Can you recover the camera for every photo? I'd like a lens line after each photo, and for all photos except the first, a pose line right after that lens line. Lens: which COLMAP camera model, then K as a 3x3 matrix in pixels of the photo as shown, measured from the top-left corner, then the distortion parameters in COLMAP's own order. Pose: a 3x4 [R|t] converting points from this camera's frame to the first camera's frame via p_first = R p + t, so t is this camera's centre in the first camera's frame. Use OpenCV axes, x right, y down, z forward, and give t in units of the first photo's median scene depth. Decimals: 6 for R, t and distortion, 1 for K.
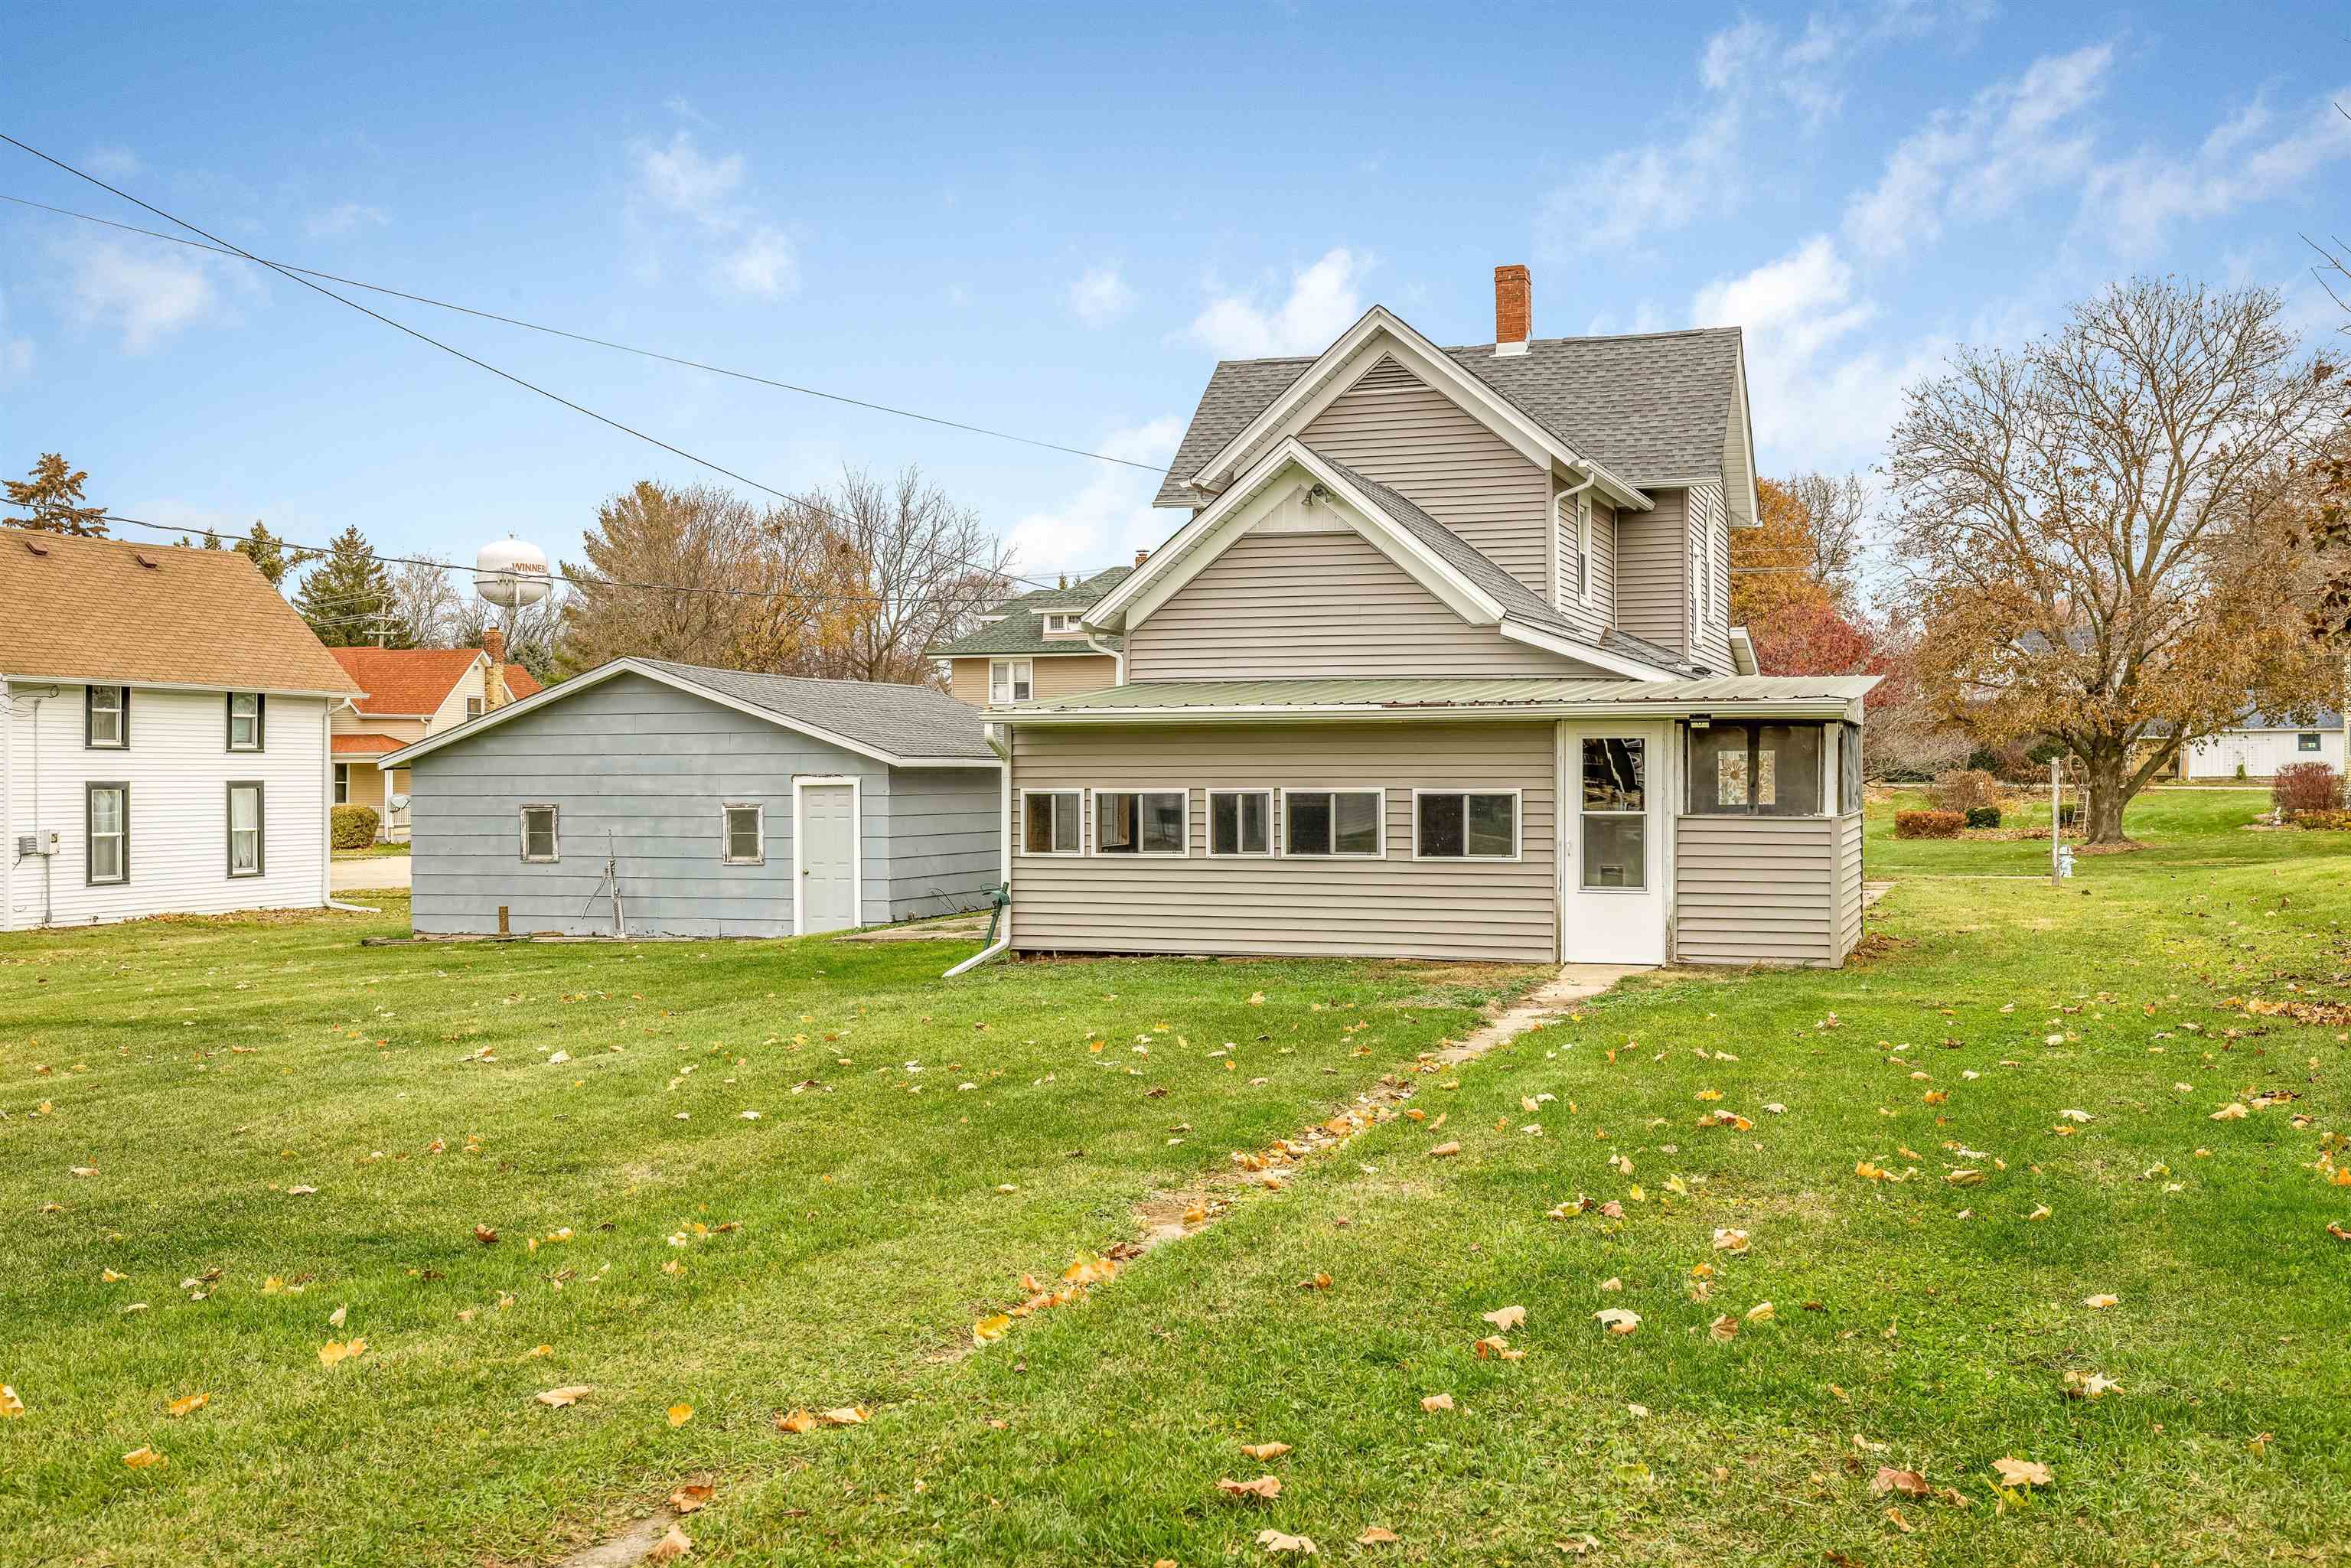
lens RADIAL K [[2284.4, 0, 1158.1], [0, 2284.4, 722.4], [0, 0, 1]] dist [0.016201, 0.000000]
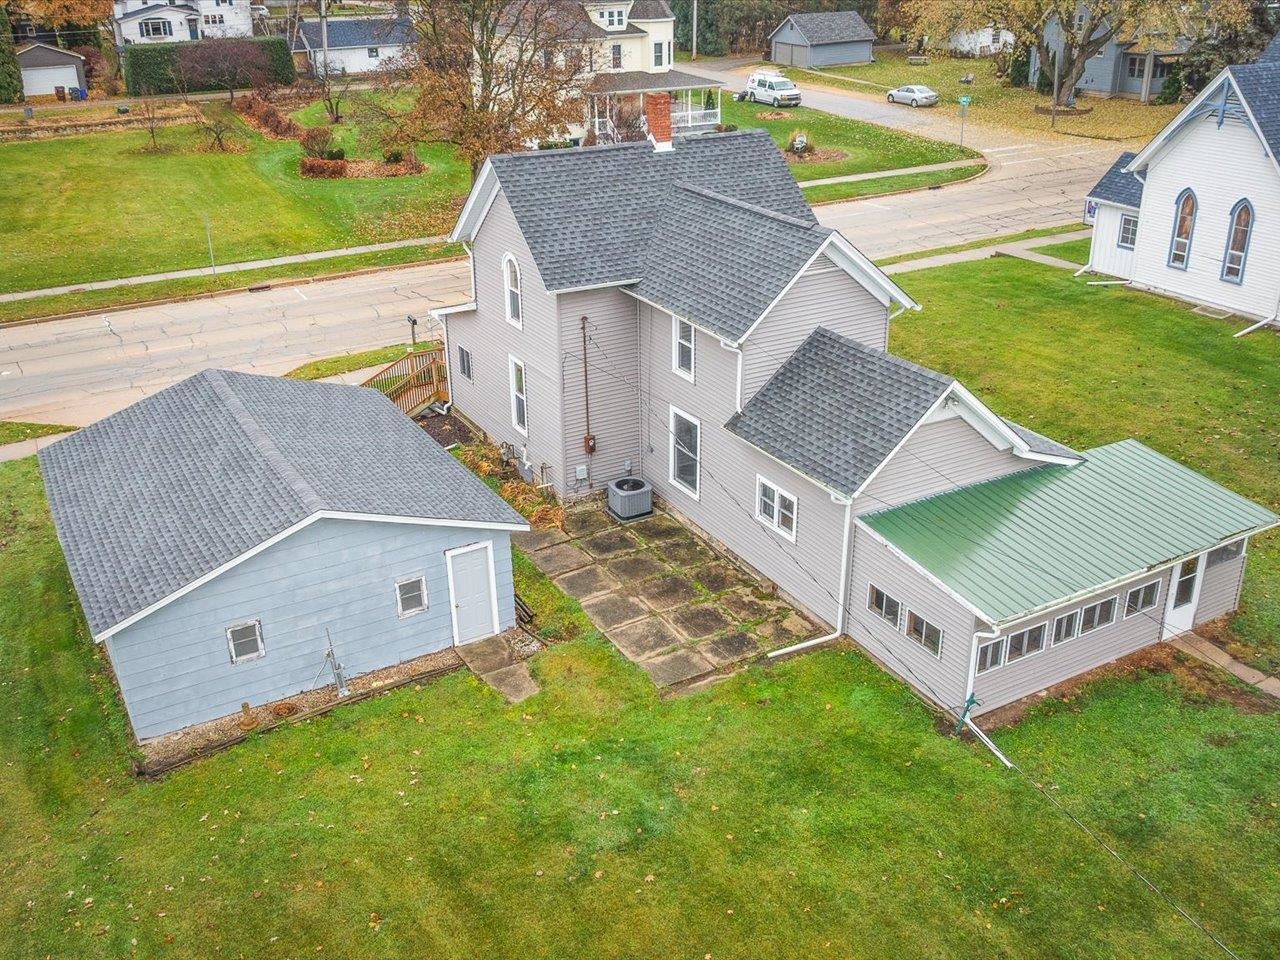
lens RADIAL K [[1198.3, 0, 643.4], [0, 1198.3, 473.6], [0, 0, 1]] dist [-0.020239, 0.000000]
pose [[0.648924, -0.317613, 0.691390, -0.584483], [-0.005540, 0.906707, 0.421725, -0.342133], [-0.760833, -0.277498, 0.586624, 0.459830]]
